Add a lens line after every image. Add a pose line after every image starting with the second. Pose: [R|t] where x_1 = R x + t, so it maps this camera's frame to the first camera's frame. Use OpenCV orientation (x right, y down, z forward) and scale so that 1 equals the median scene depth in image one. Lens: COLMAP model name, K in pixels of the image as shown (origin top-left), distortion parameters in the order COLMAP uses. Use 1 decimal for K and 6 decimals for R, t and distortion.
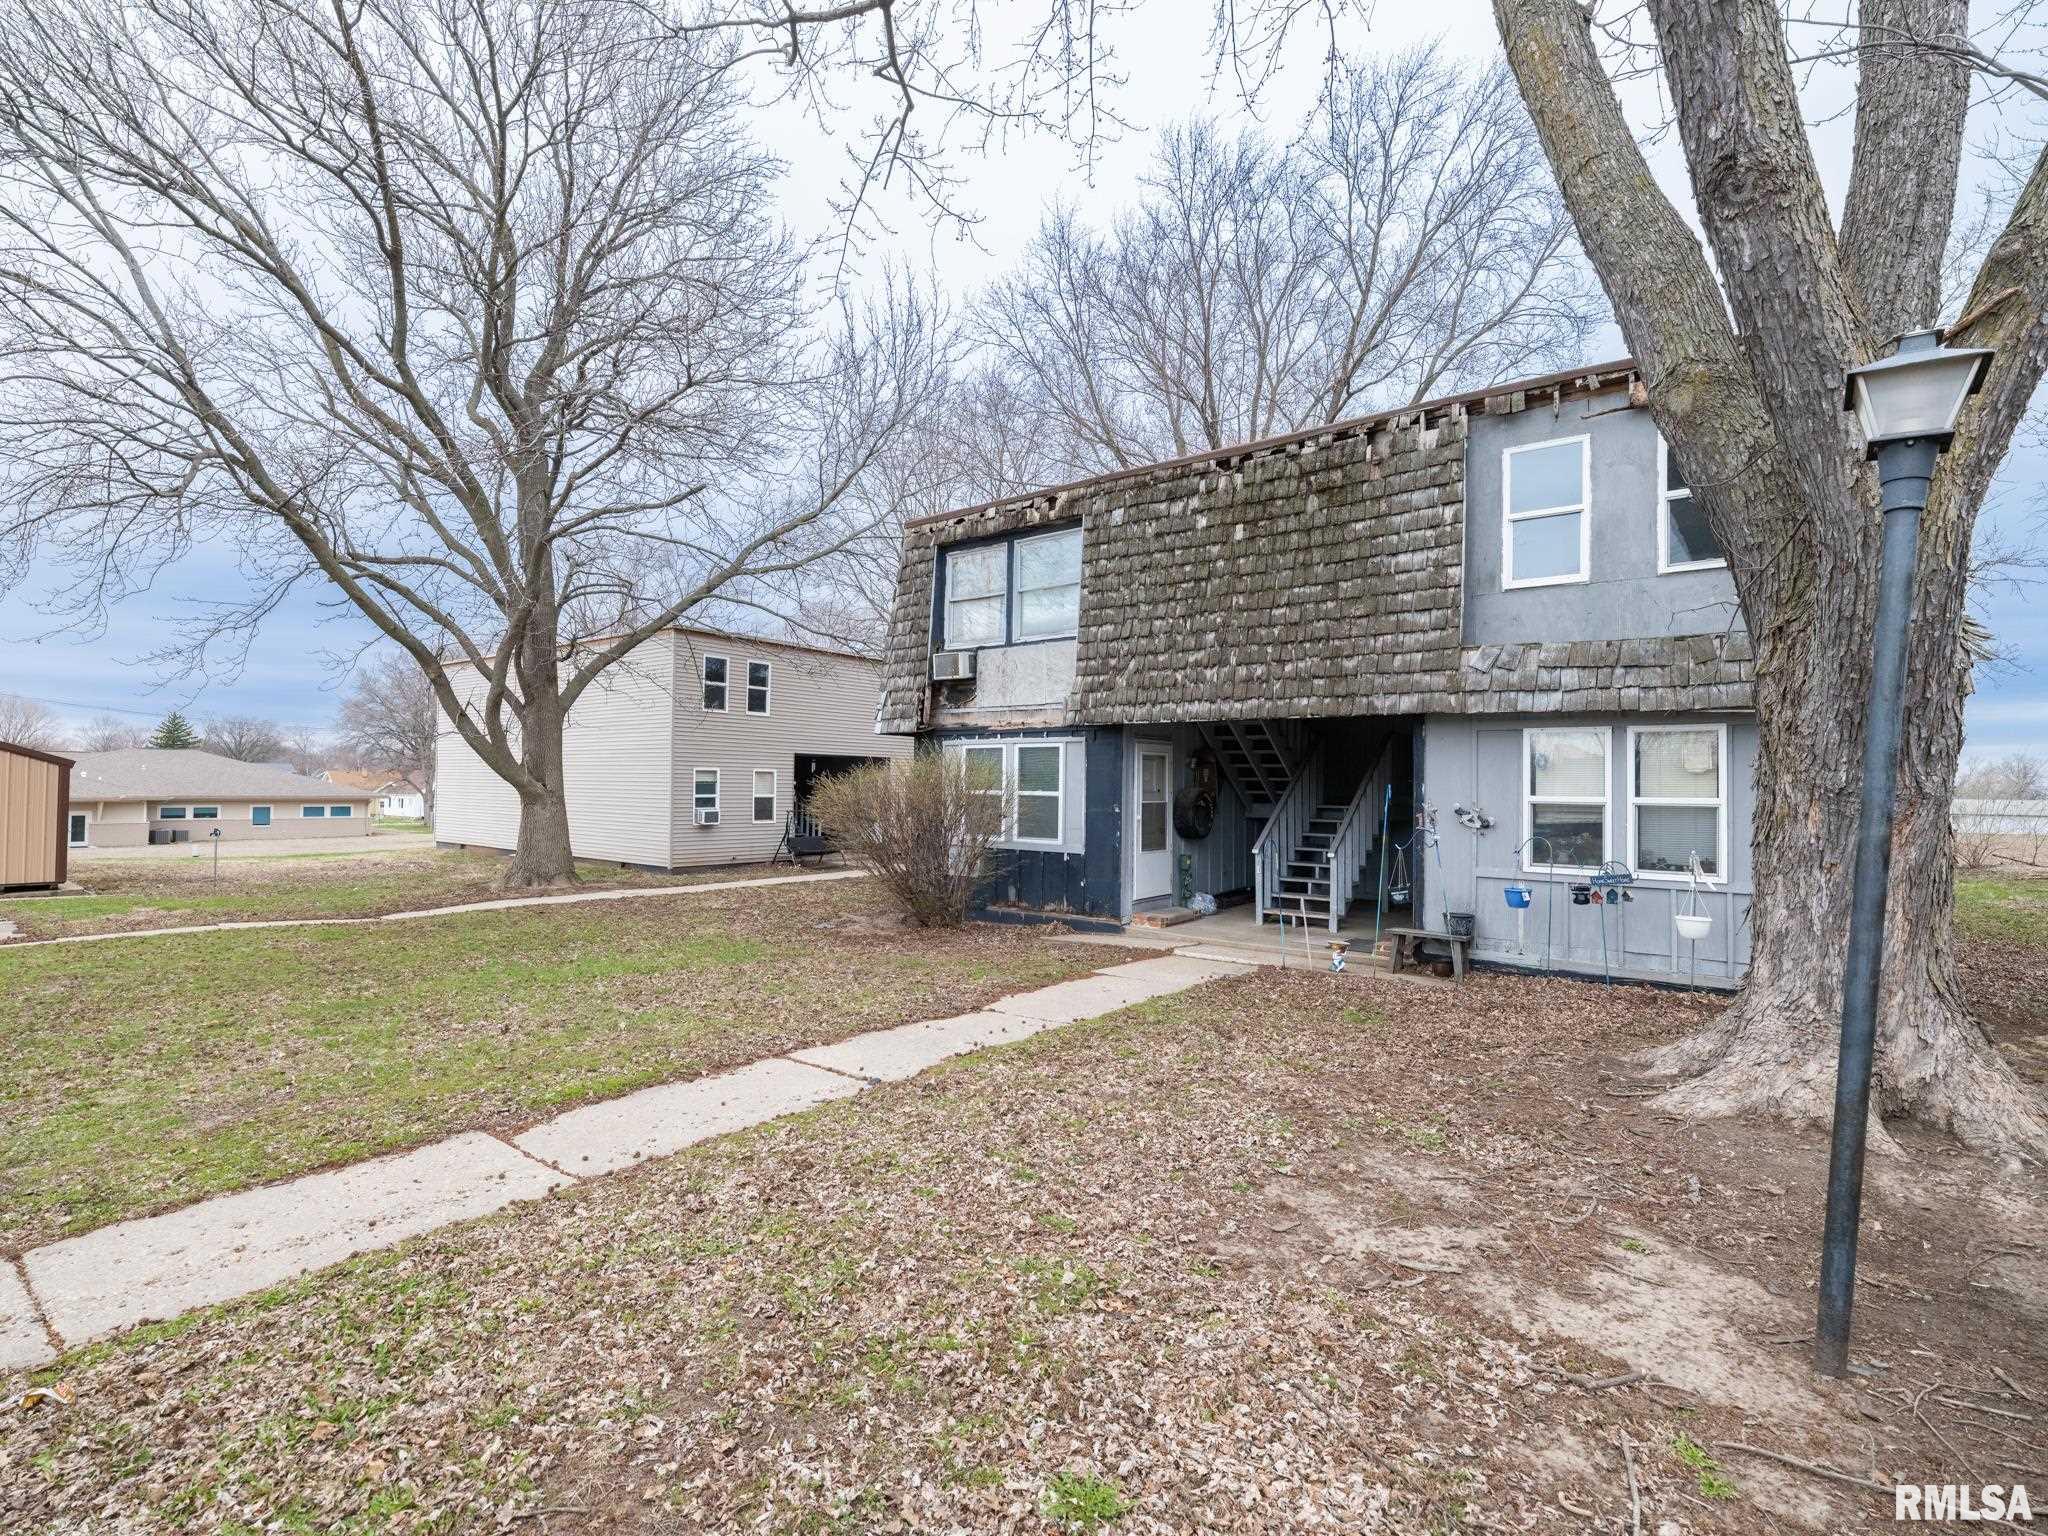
lens RADIAL K [[961.6, 0, 1007.8], [0, 961.6, 764.2], [0, 0, 1]] dist [-0.007436, 0.004677]
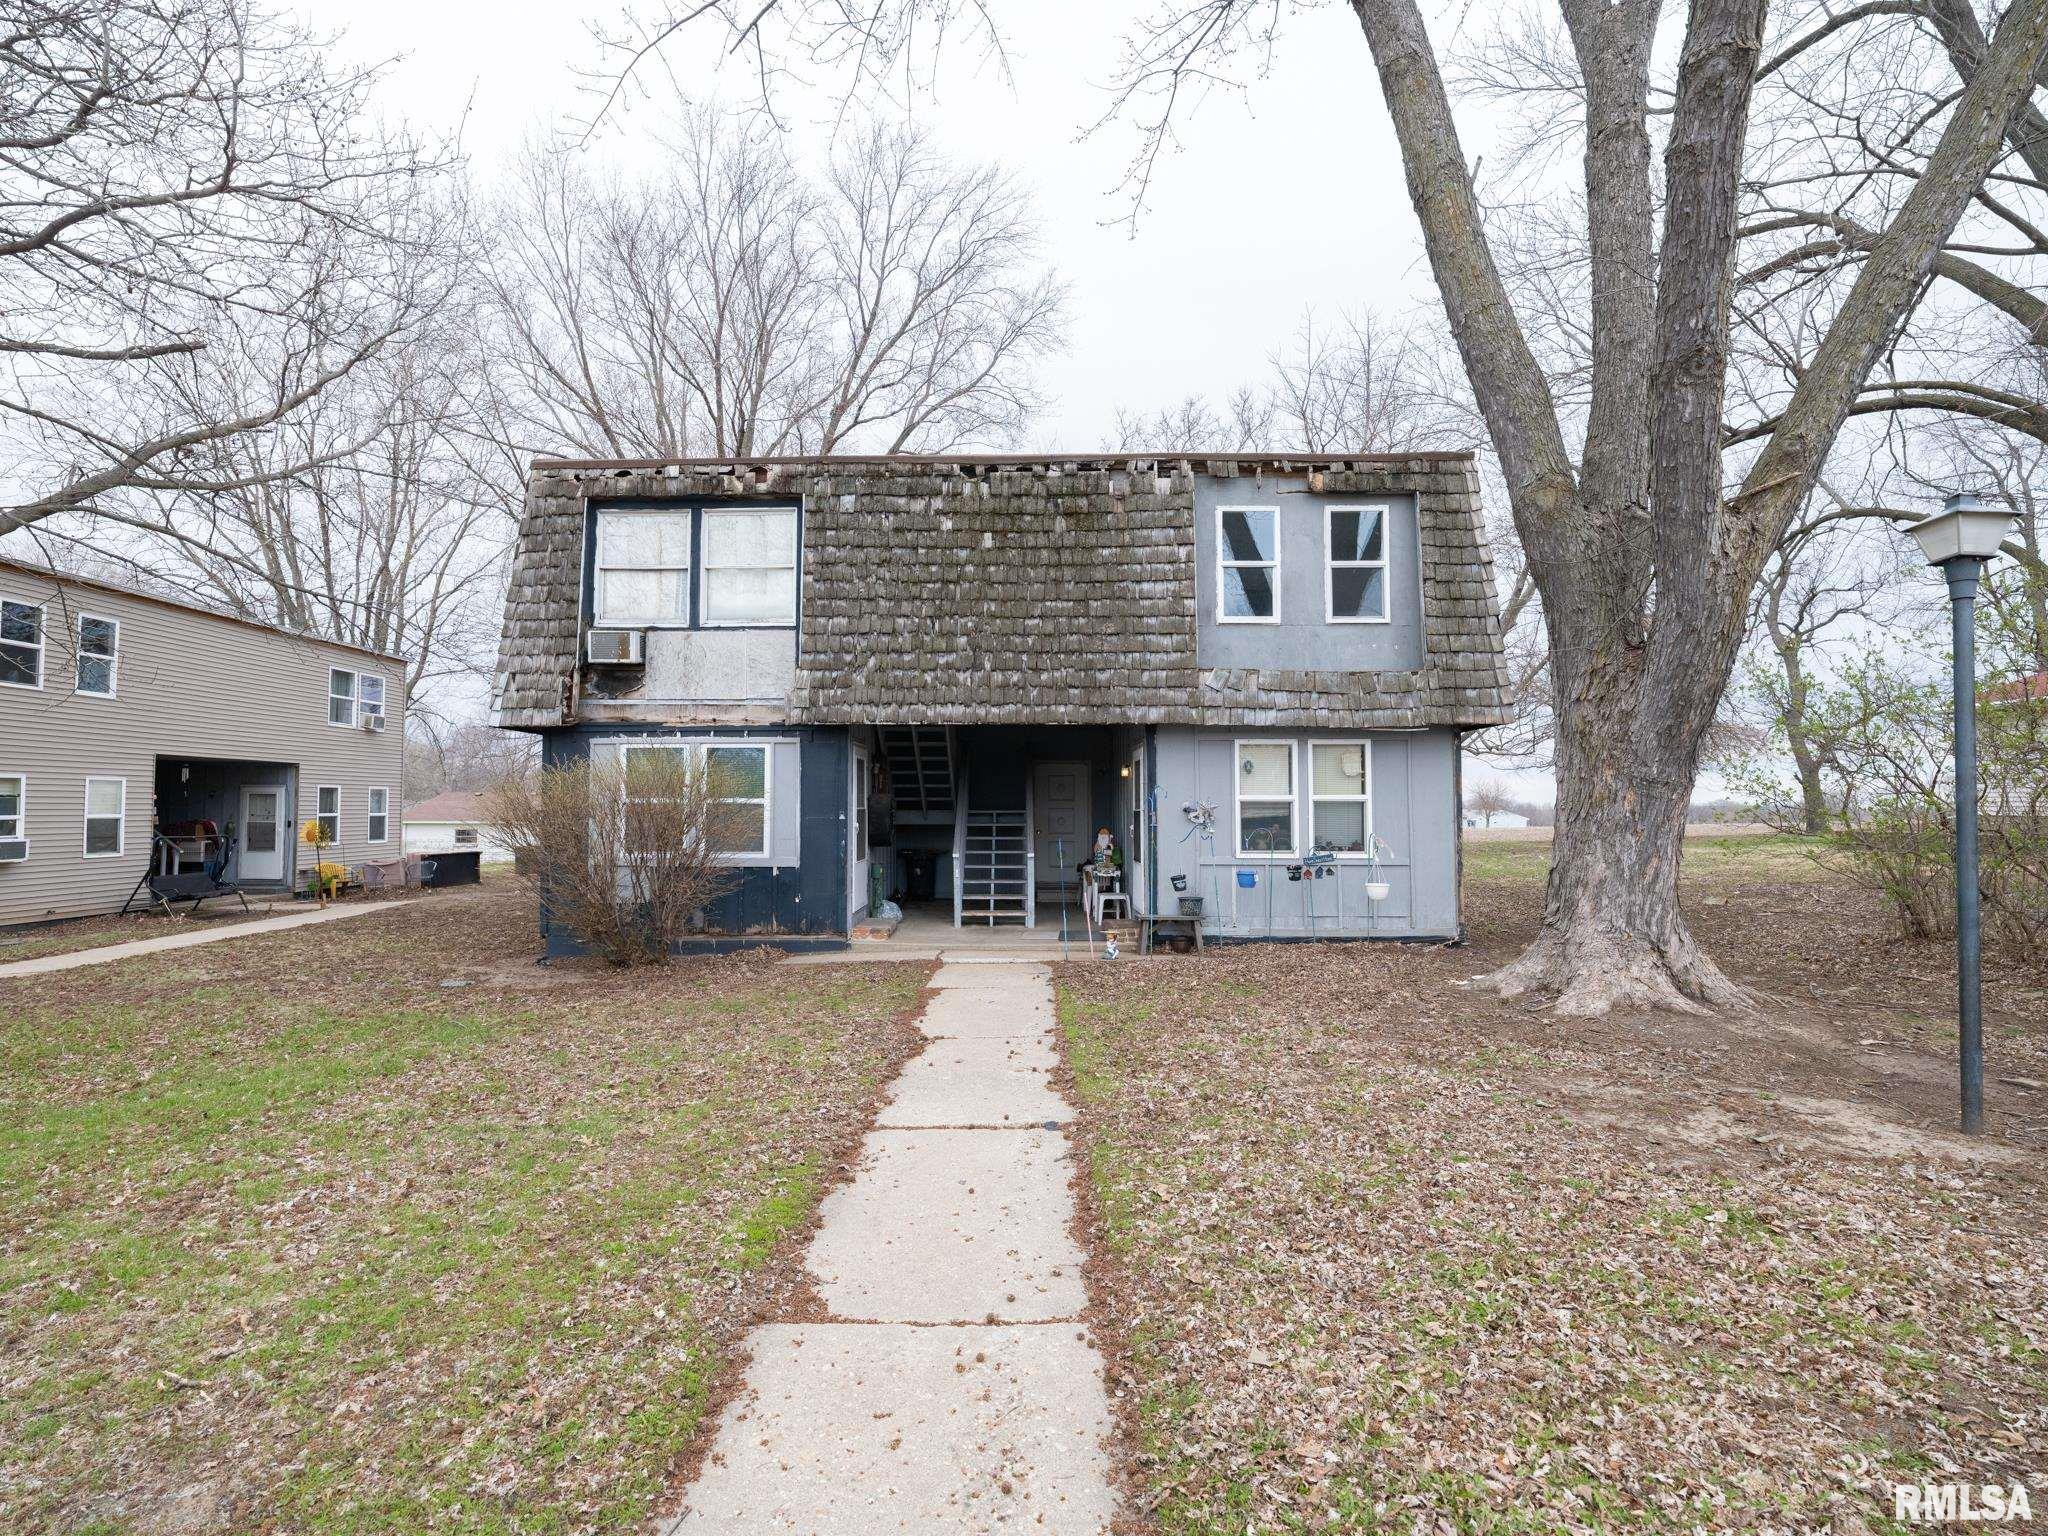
lens RADIAL K [[961.6, 0, 1007.8], [0, 961.6, 764.2], [0, 0, 1]] dist [-0.007436, 0.004677]
pose [[0.793827, 0.013938, 0.607984, -0.355765], [-0.003460, 0.999825, -0.018404, 0.014375], [-0.608134, 0.012506, 0.793736, 0.180259]]
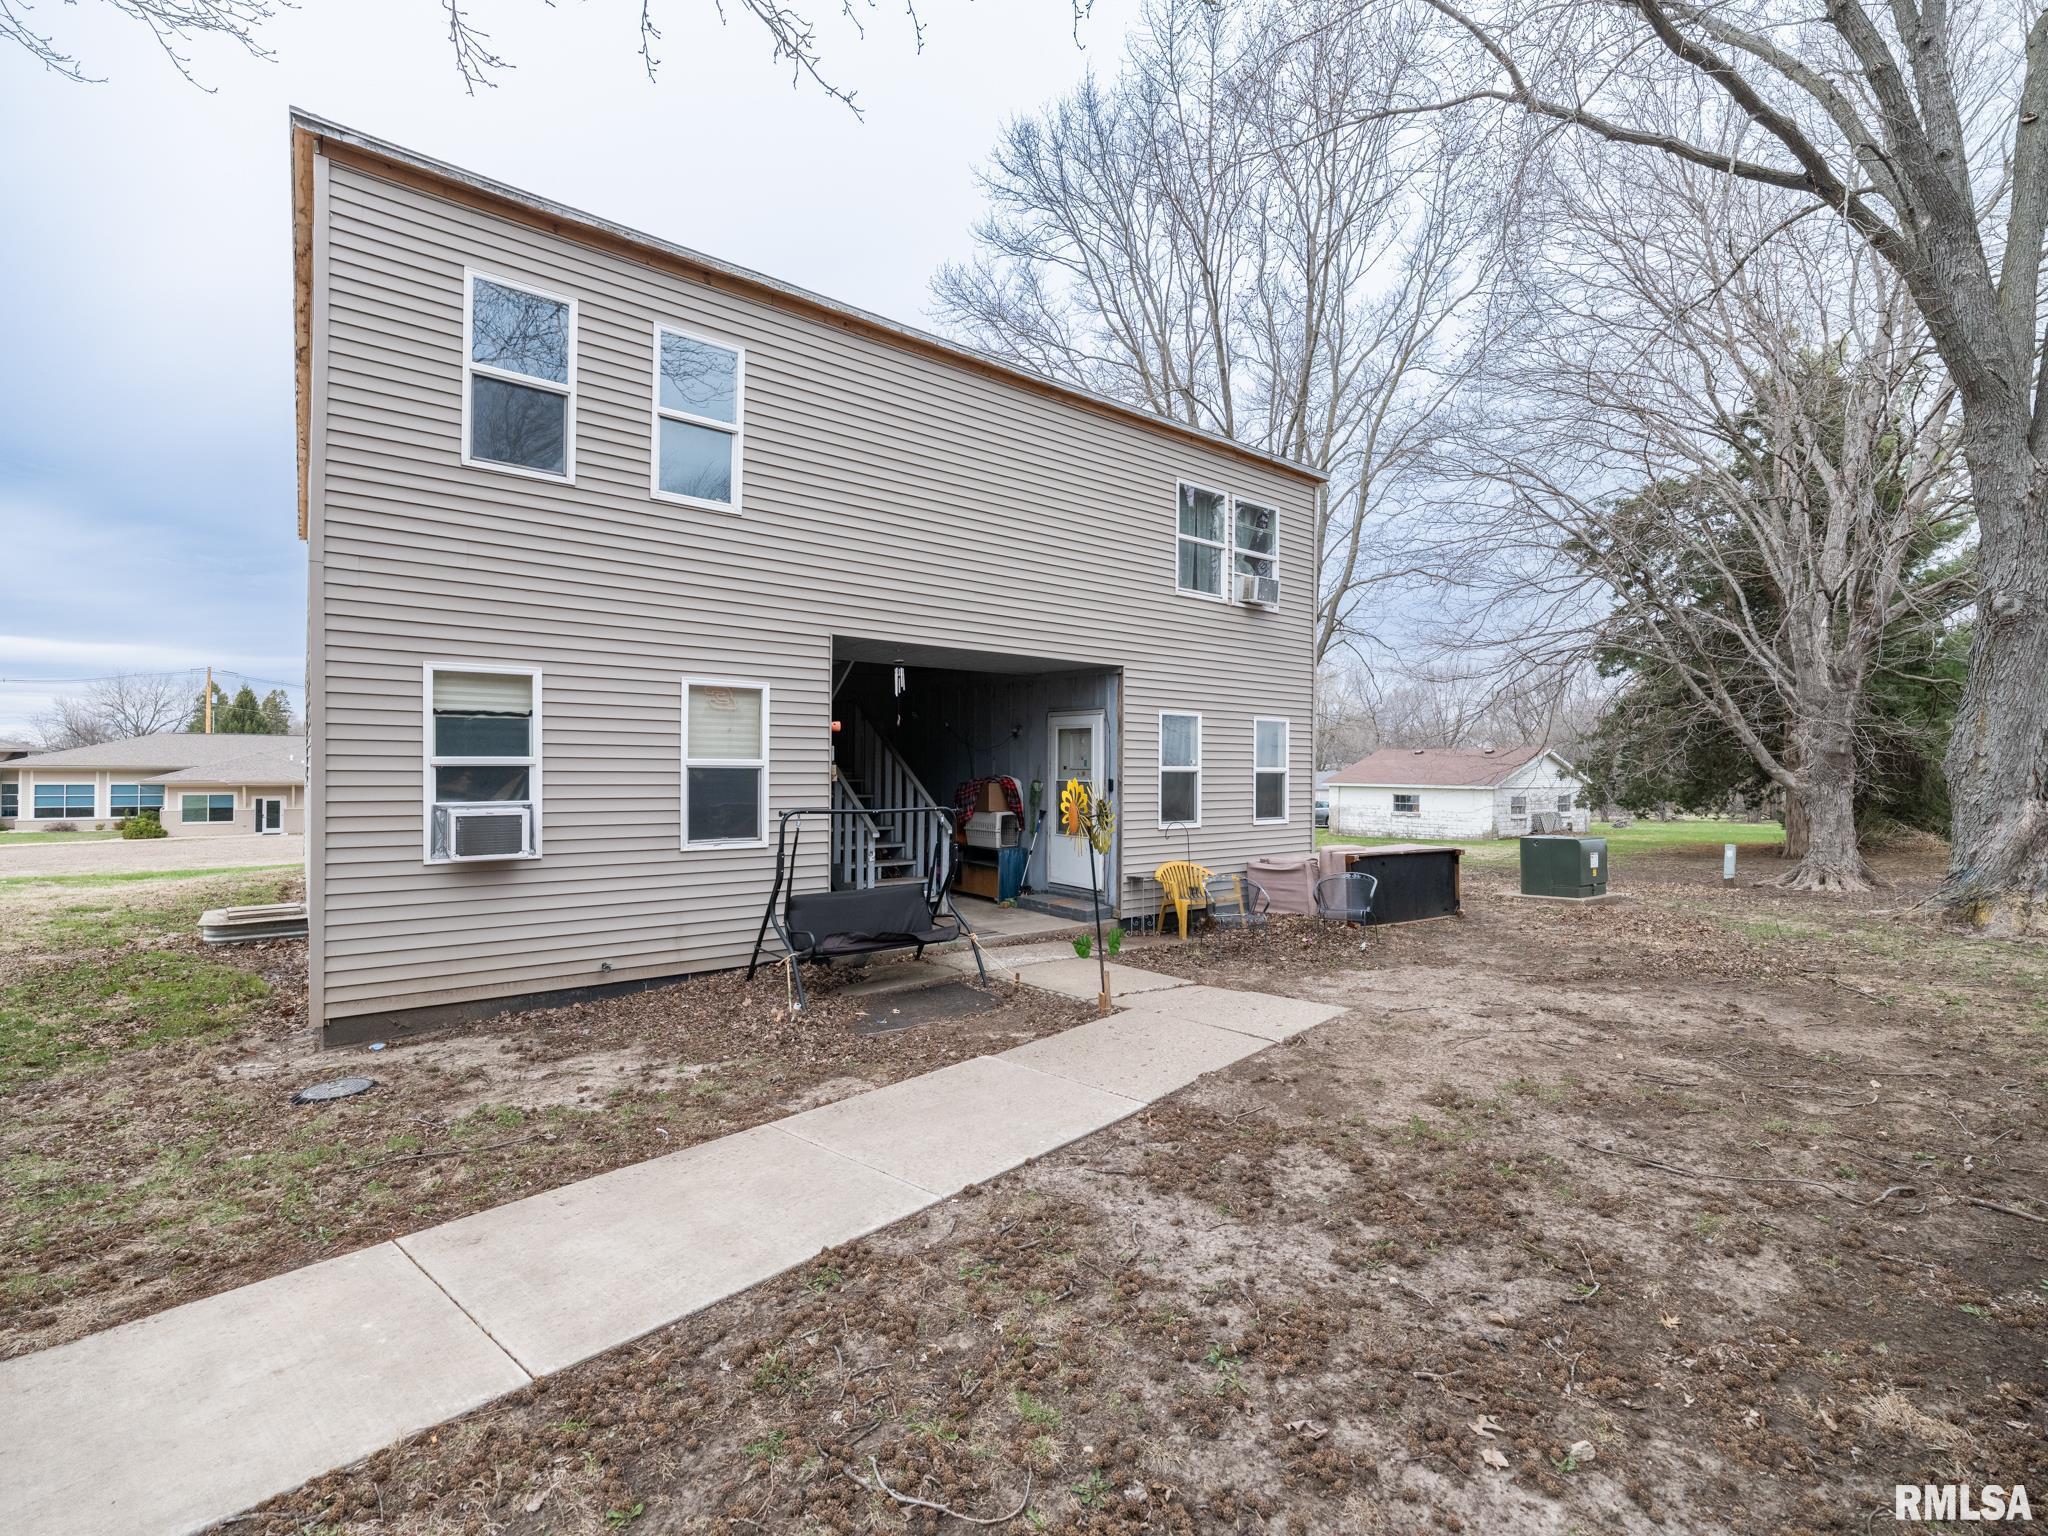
lens RADIAL K [[961.6, 0, 1007.8], [0, 961.6, 764.2], [0, 0, 1]] dist [-0.007436, 0.004677]
pose [[0.970144, -0.005980, -0.242458, -0.192077], [0.009995, 0.999833, 0.015332, 0.065476], [0.242325, -0.017297, 0.970041, 1.591215]]
